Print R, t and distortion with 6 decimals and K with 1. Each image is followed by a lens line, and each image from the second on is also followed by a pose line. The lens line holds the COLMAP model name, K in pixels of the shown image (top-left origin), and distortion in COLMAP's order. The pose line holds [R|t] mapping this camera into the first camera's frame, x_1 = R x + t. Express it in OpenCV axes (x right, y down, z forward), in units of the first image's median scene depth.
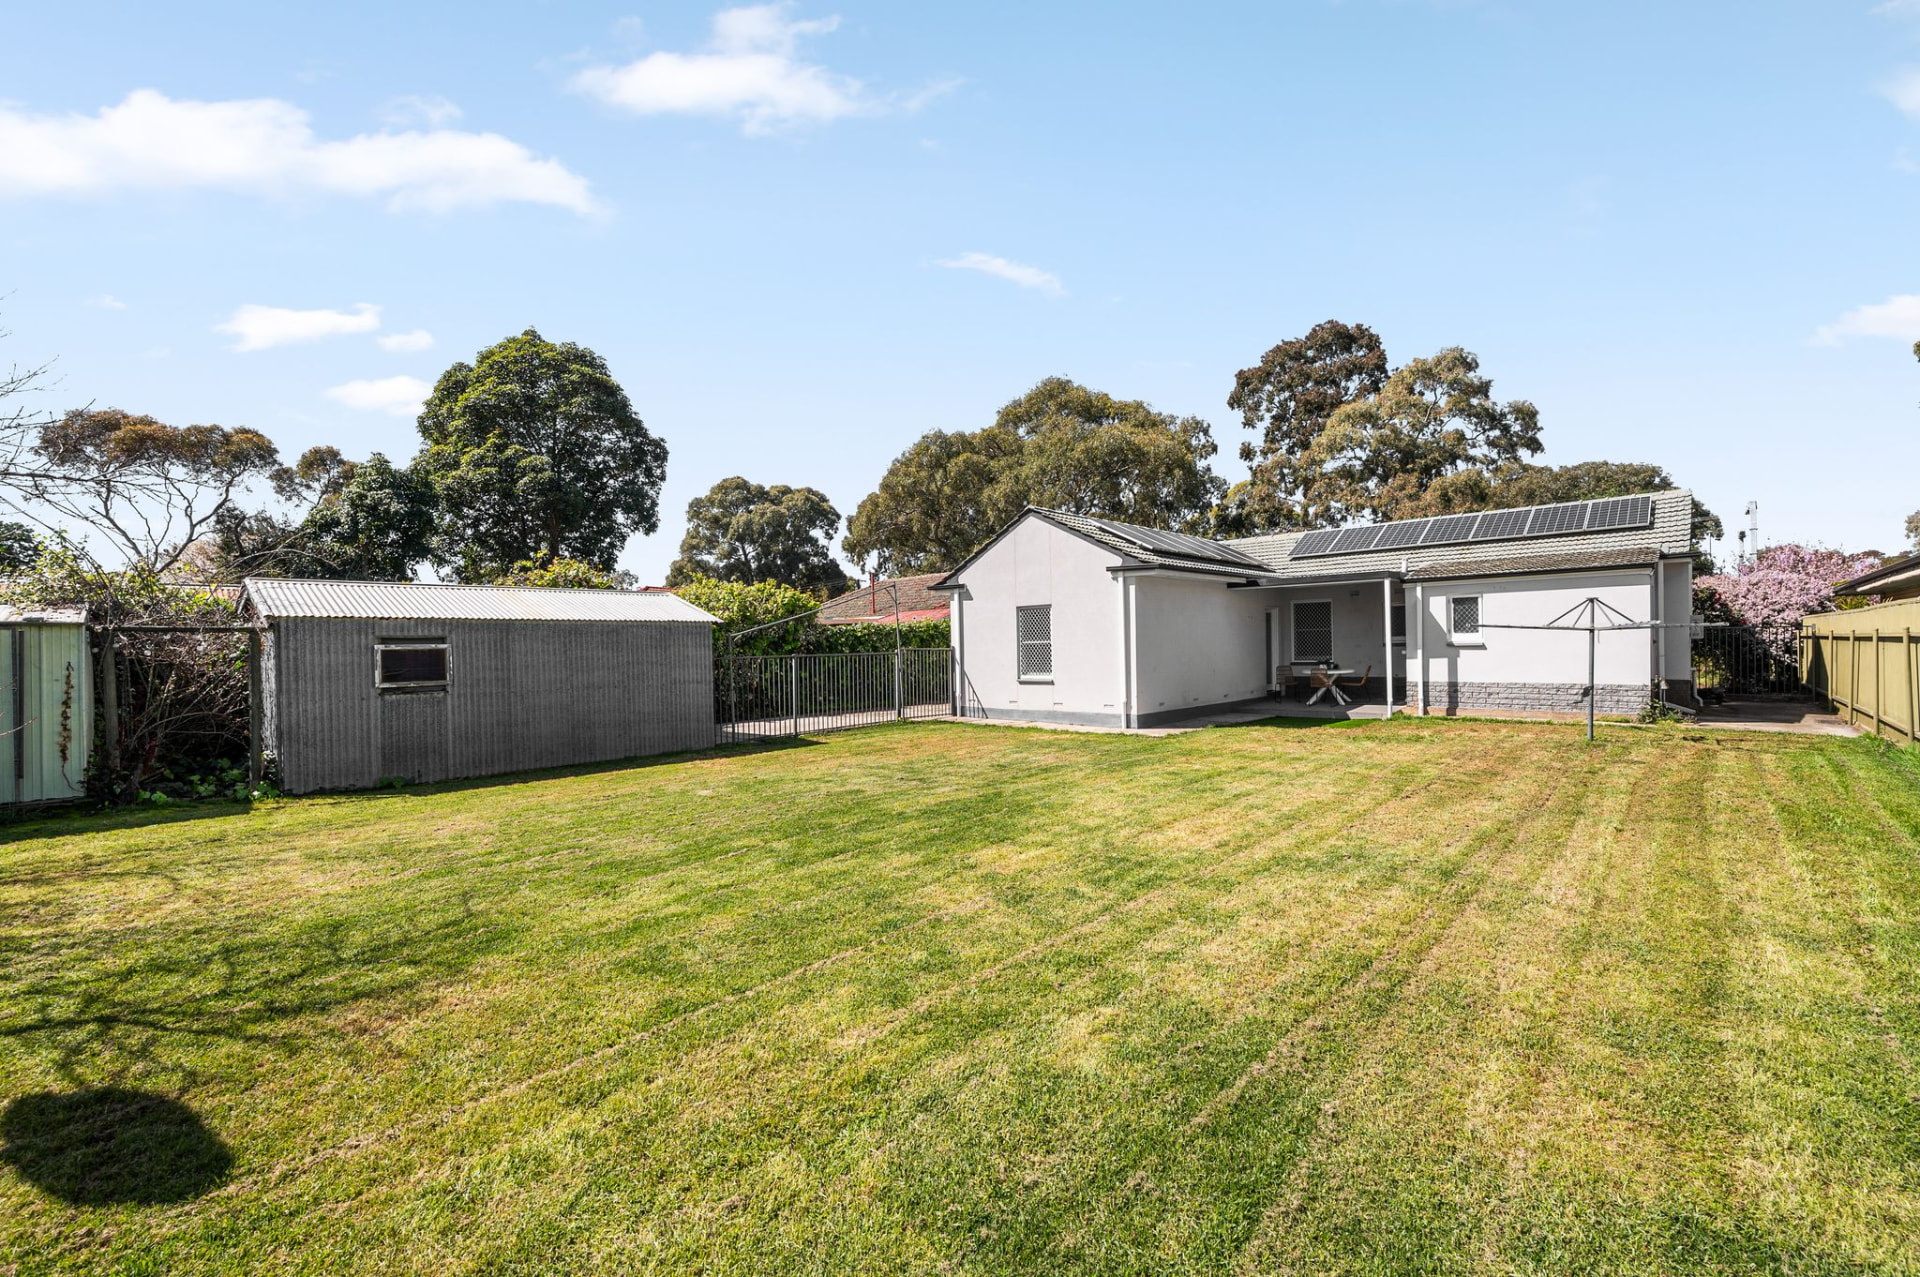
lens RADIAL K [[778.1, 0, 945.6], [0, 778.1, 649.7], [0, 0, 1]] dist [-0.004625, 0.000077]
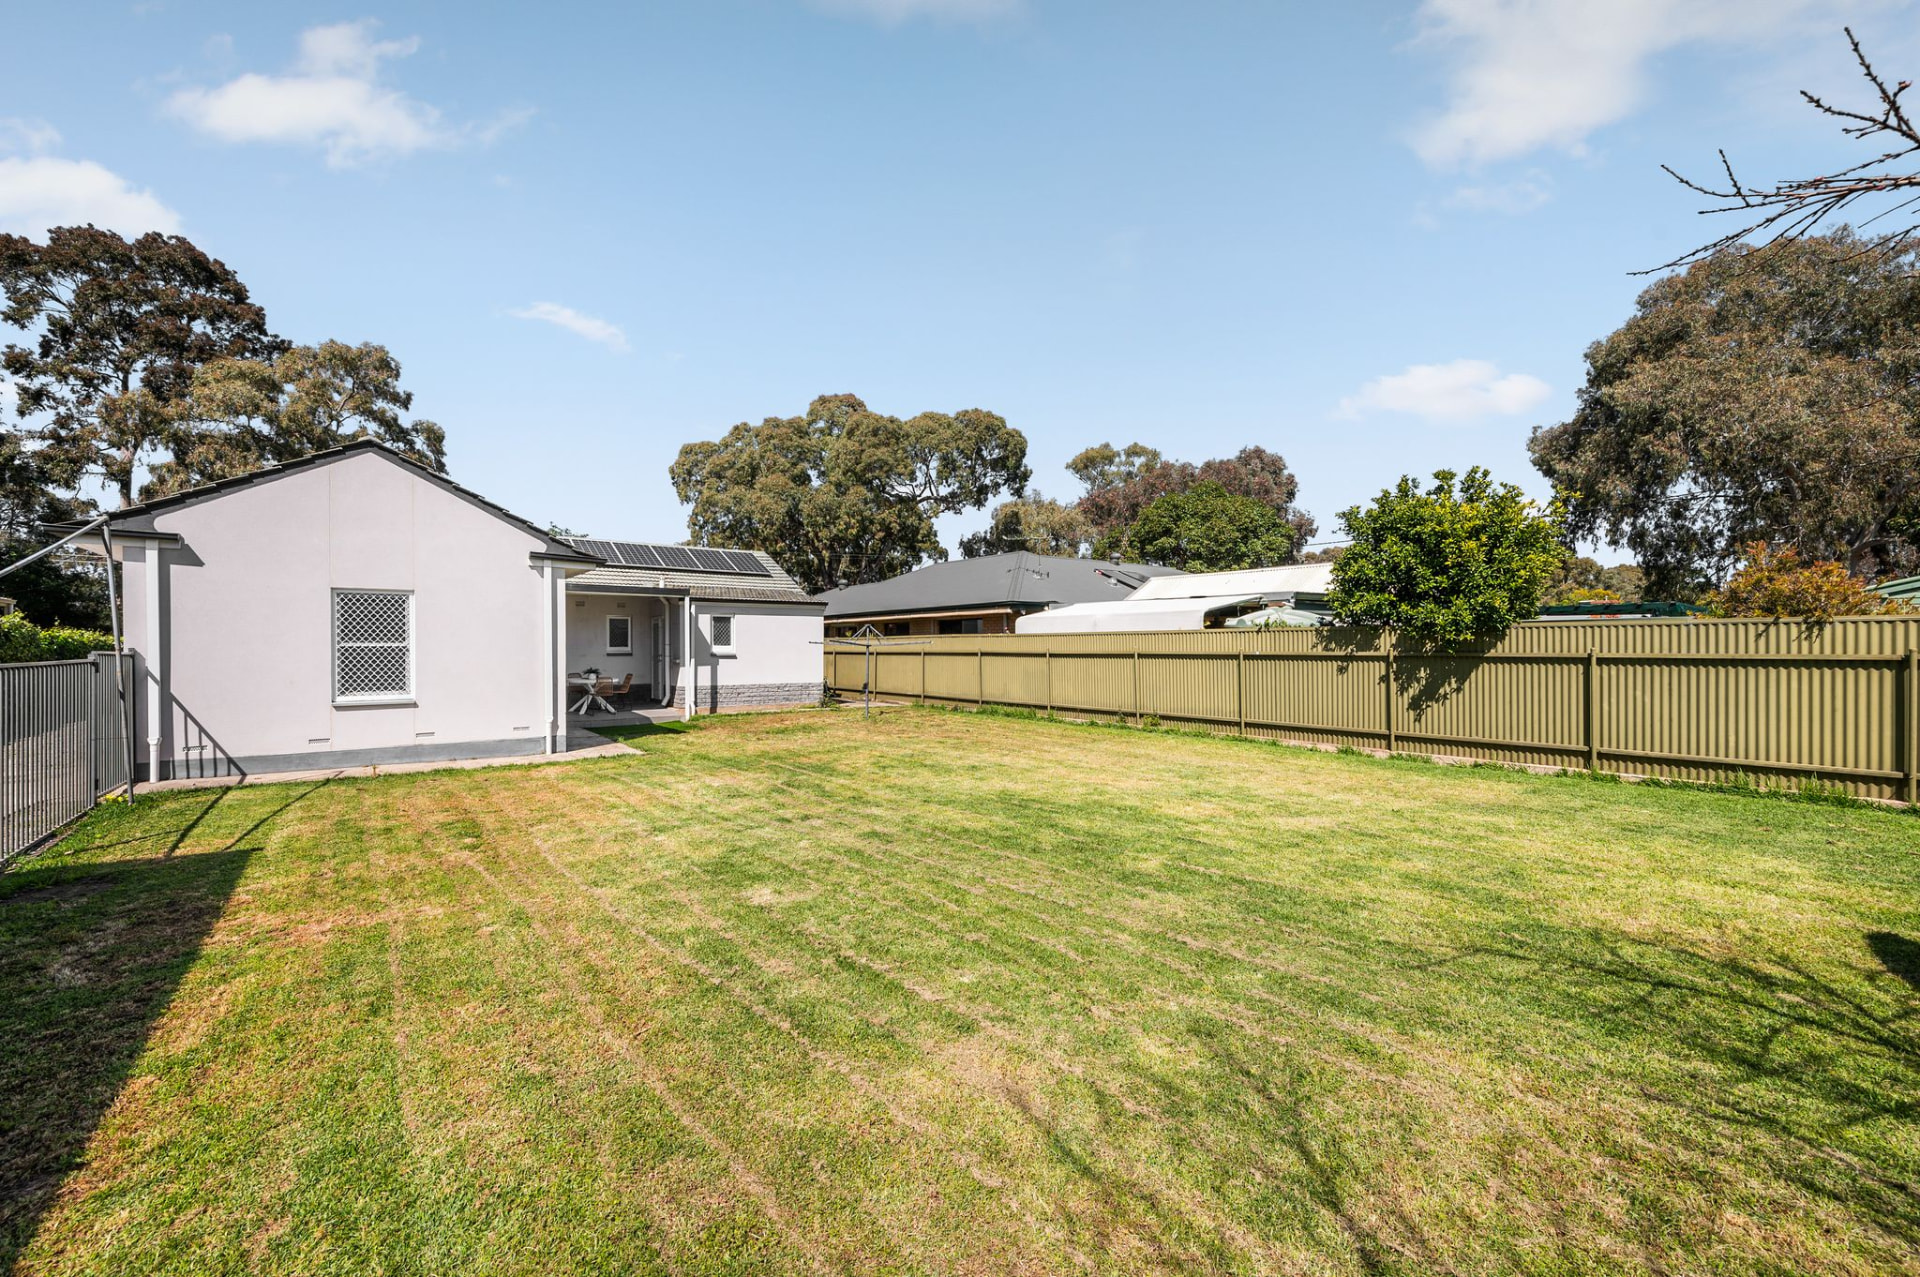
lens RADIAL K [[778.1, 0, 943.5], [0, 778.1, 643.9], [0, 0, 1]] dist [-0.004625, 0.000077]
pose [[0.167527, 0.024330, 0.985567, -0.481295], [0.000169, 0.999695, -0.024707, 0.006520], [-0.985868, 0.004306, 0.167472, 0.441377]]
